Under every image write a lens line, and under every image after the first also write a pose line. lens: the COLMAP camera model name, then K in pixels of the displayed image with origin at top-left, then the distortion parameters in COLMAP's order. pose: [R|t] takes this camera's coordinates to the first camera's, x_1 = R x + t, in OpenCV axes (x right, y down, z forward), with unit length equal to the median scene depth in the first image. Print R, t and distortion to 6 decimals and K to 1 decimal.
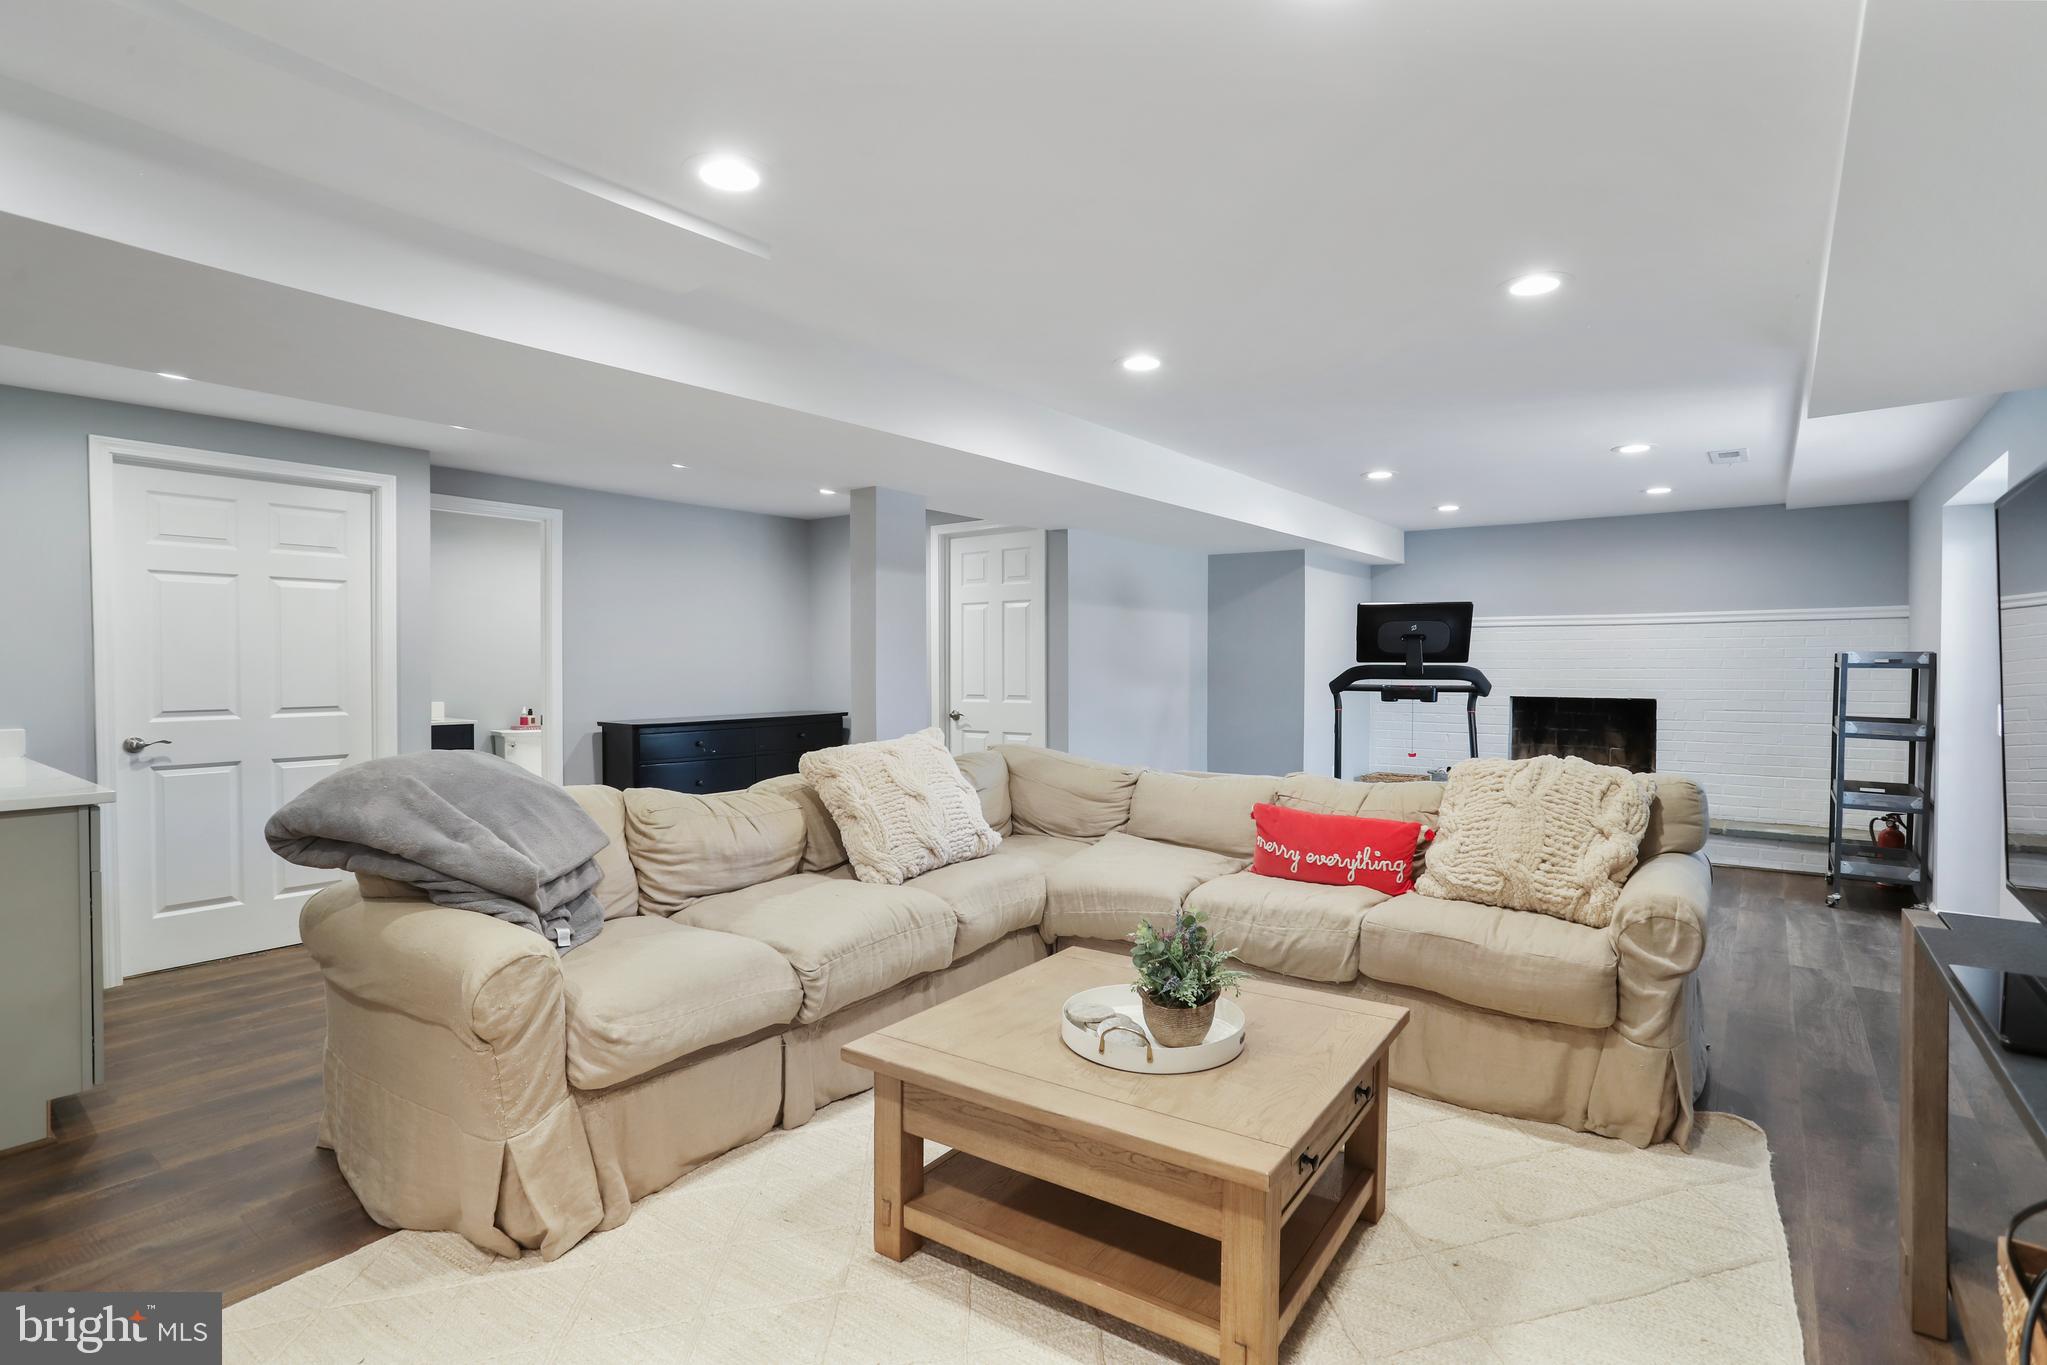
lens RADIAL K [[996.3, 0, 1031.0], [0, 996.3, 682.7], [0, 0, 1]] dist [-0.064470, 0.038785]
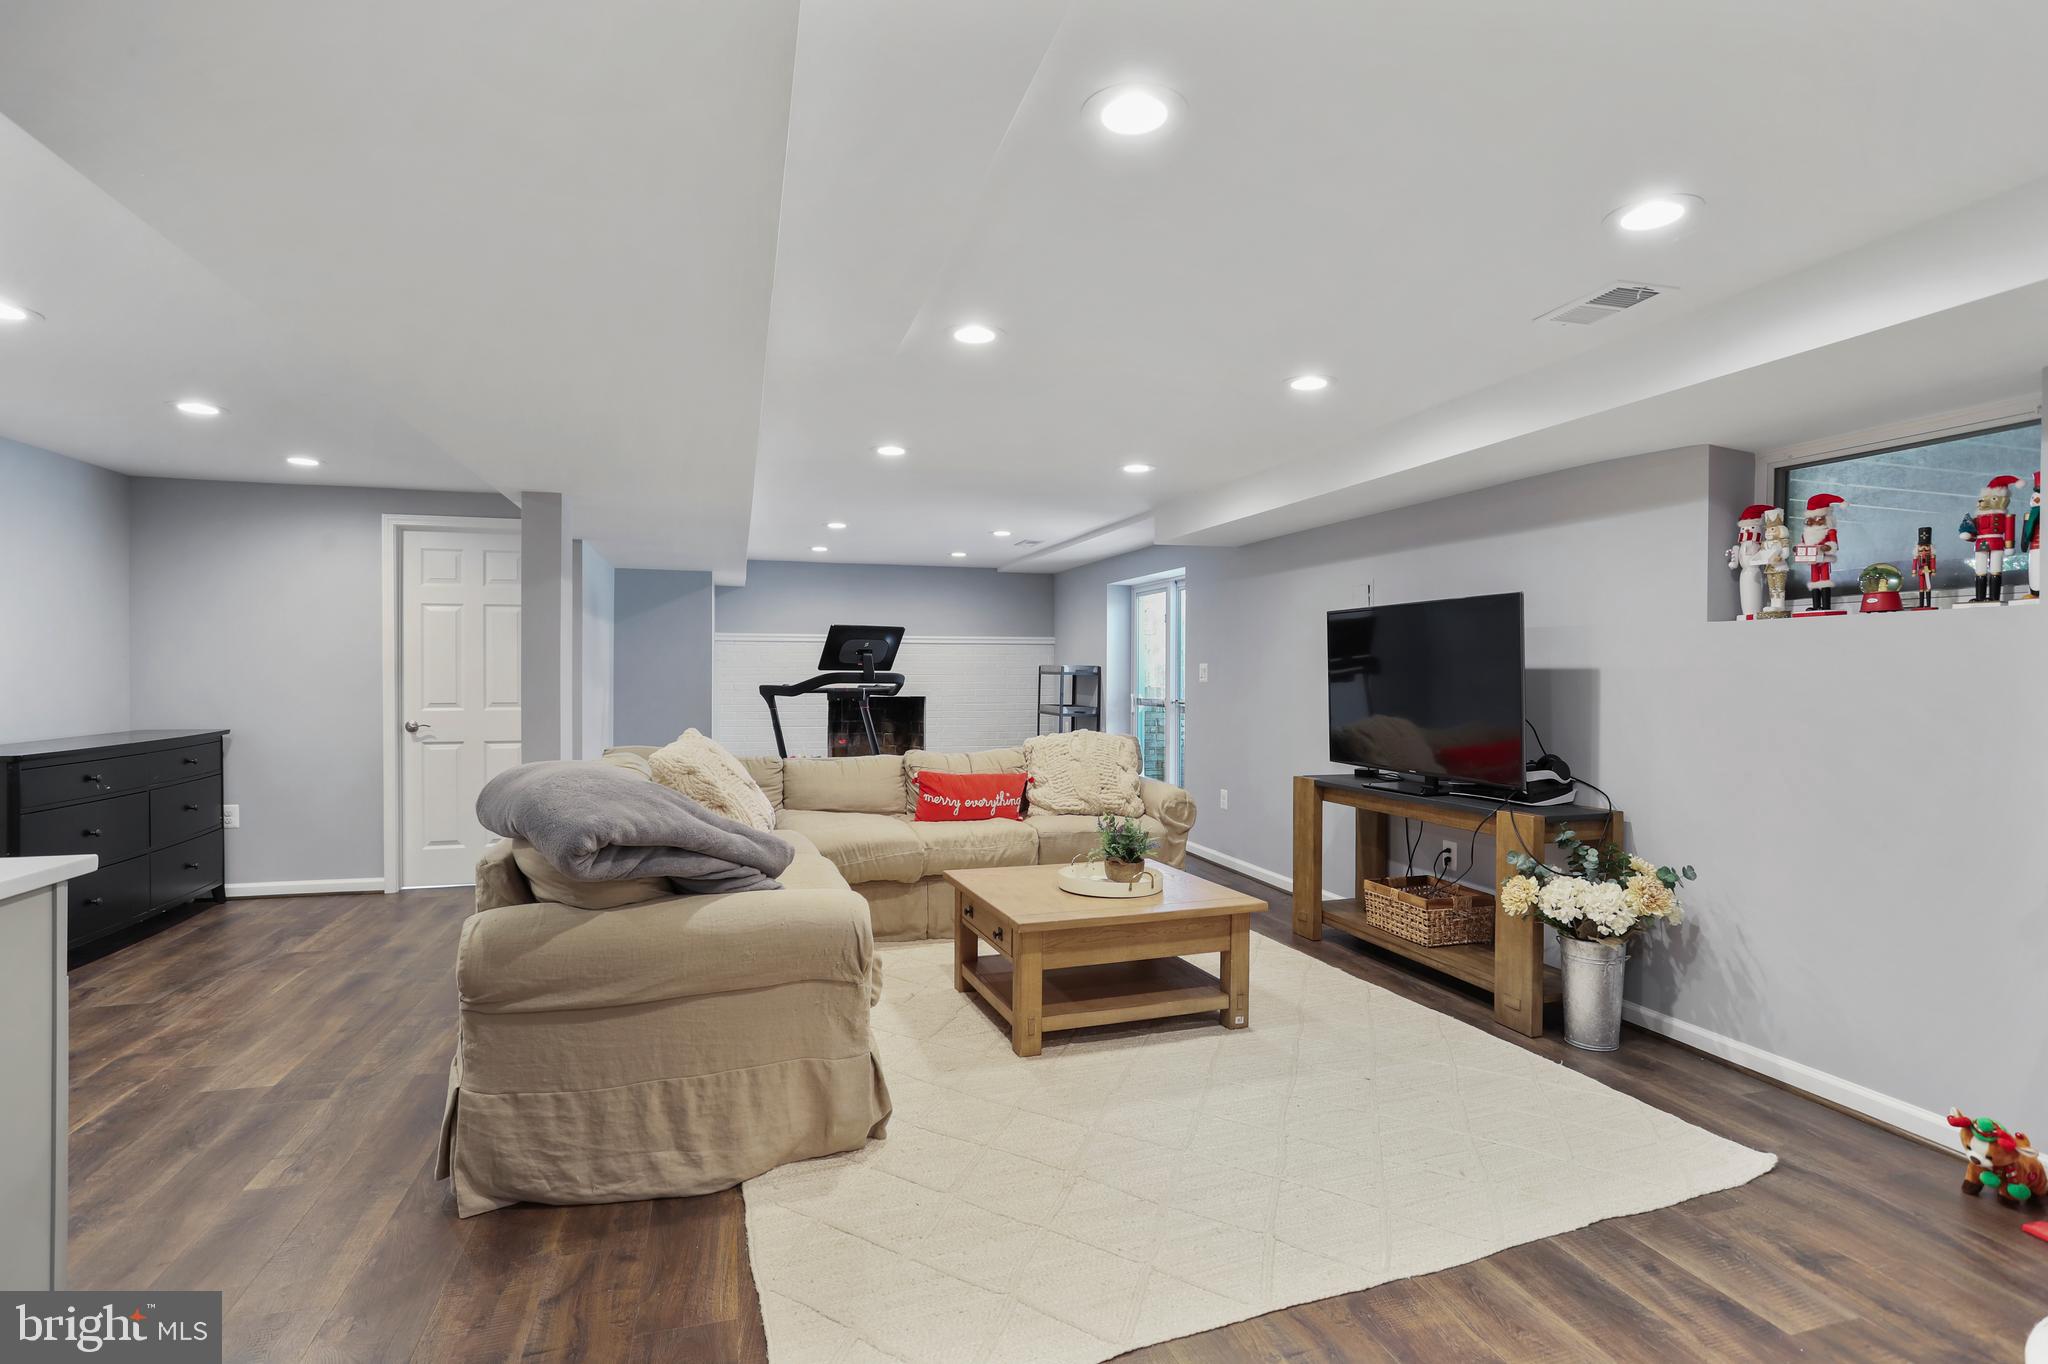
lens RADIAL K [[996.8, 0, 1031.5], [0, 996.8, 682.2], [0, 0, 1]] dist [-0.064470, 0.038785]
pose [[0.588570, -0.004923, 0.808431, -0.587753], [0.010378, 0.999945, -0.001466, -0.000591], [-0.808380, 0.009253, 0.588589, 0.031200]]
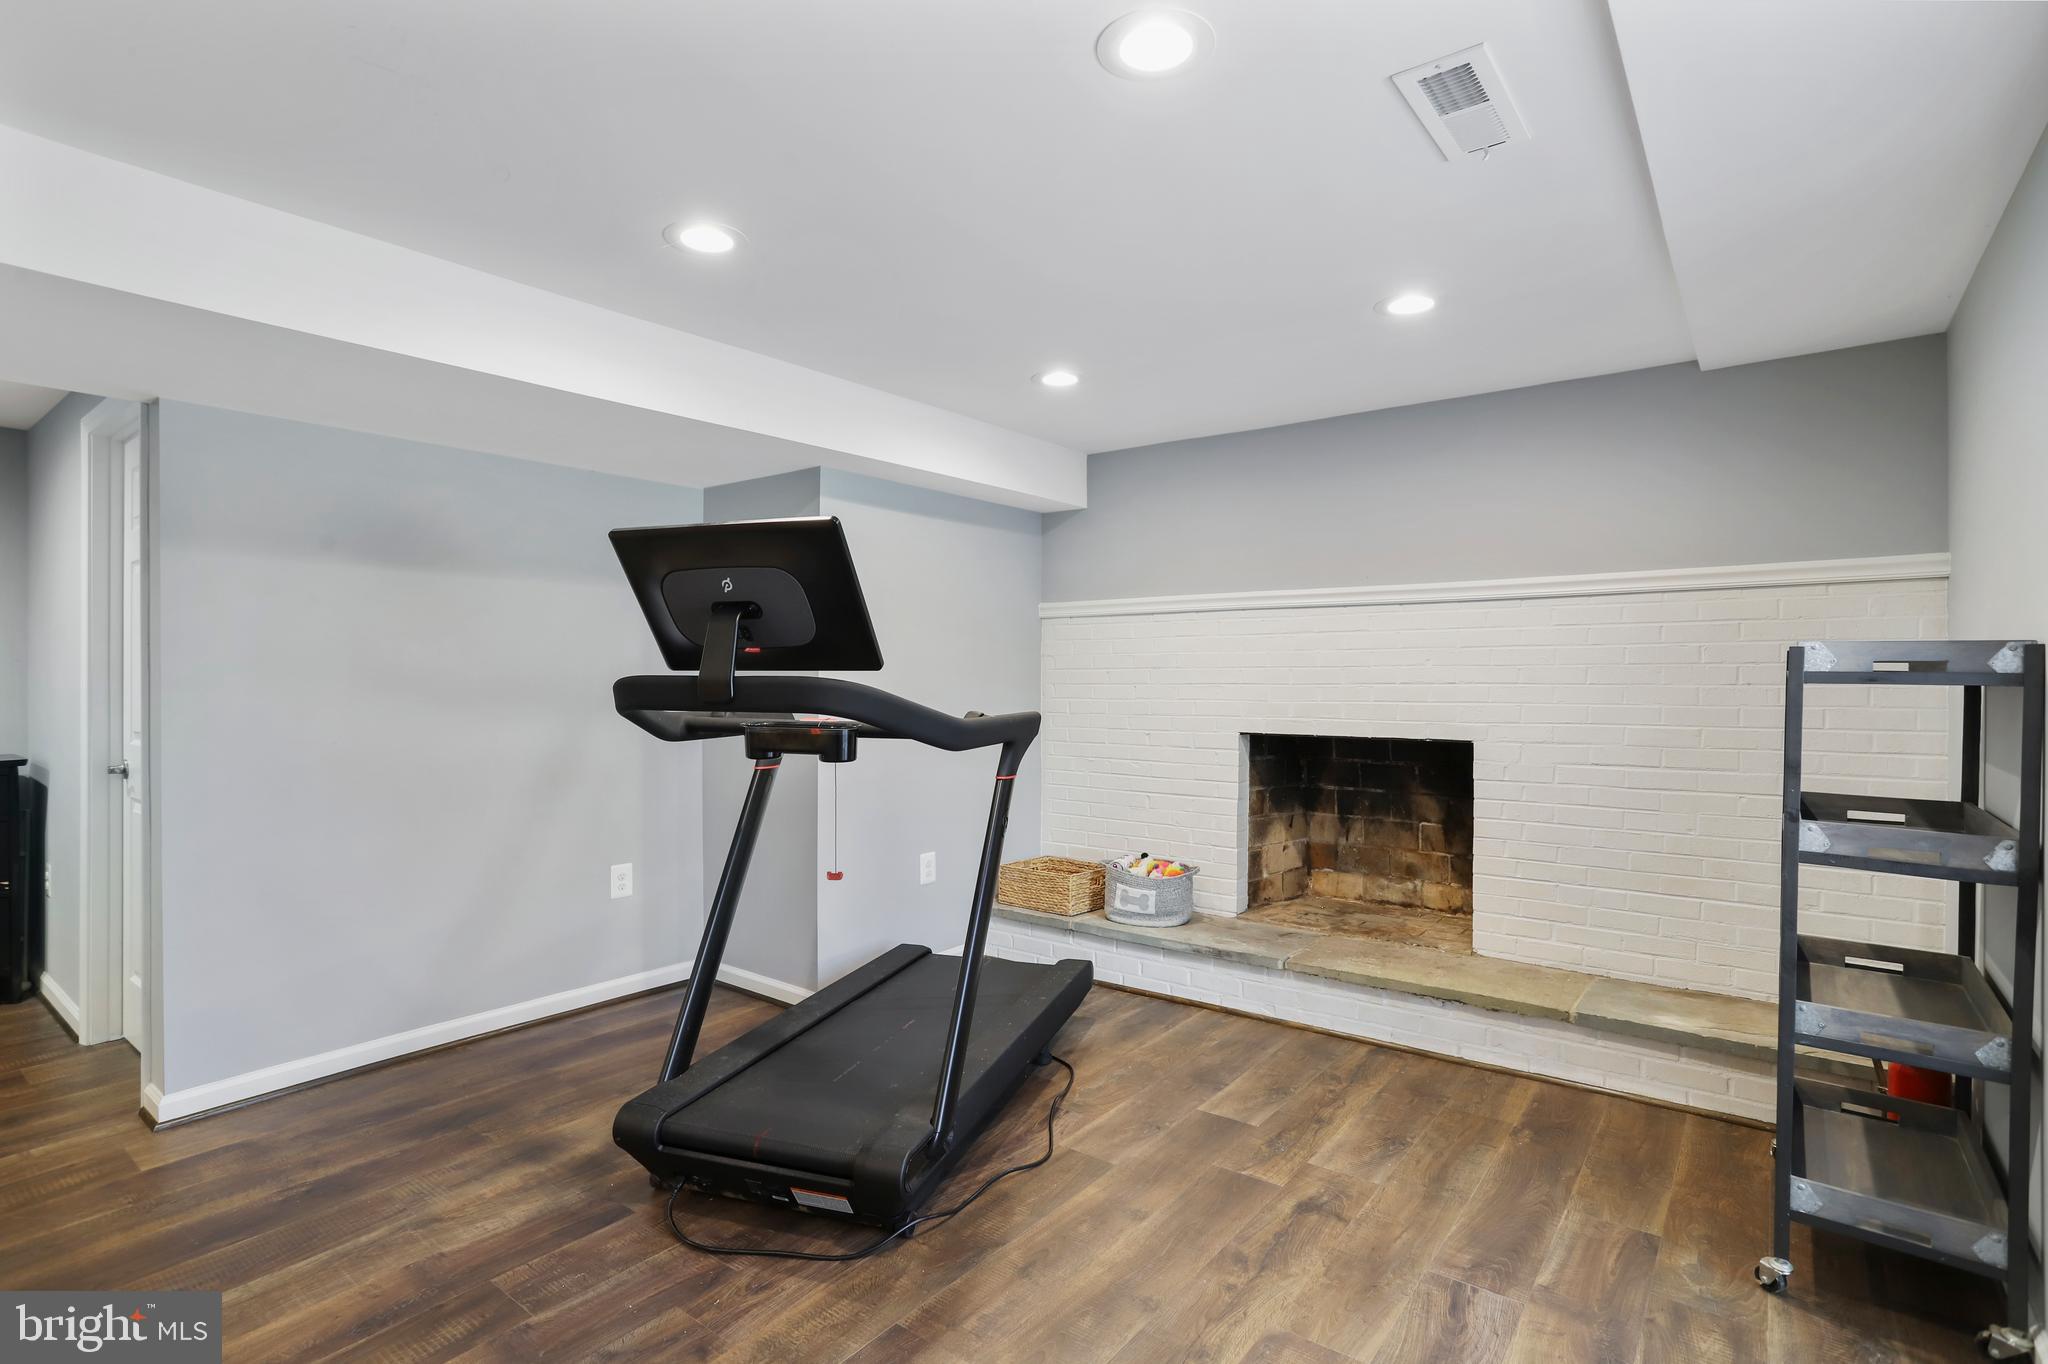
lens RADIAL K [[999.4, 0, 1028.2], [0, 999.4, 684.2], [0, 0, 1]] dist [-0.064141, 0.035876]
pose [[0.999946, 0.000758, -0.010326, 0.538156], [-0.000880, 0.999930, -0.011821, -0.010363], [0.010316, 0.011829, 0.999877, 0.610704]]
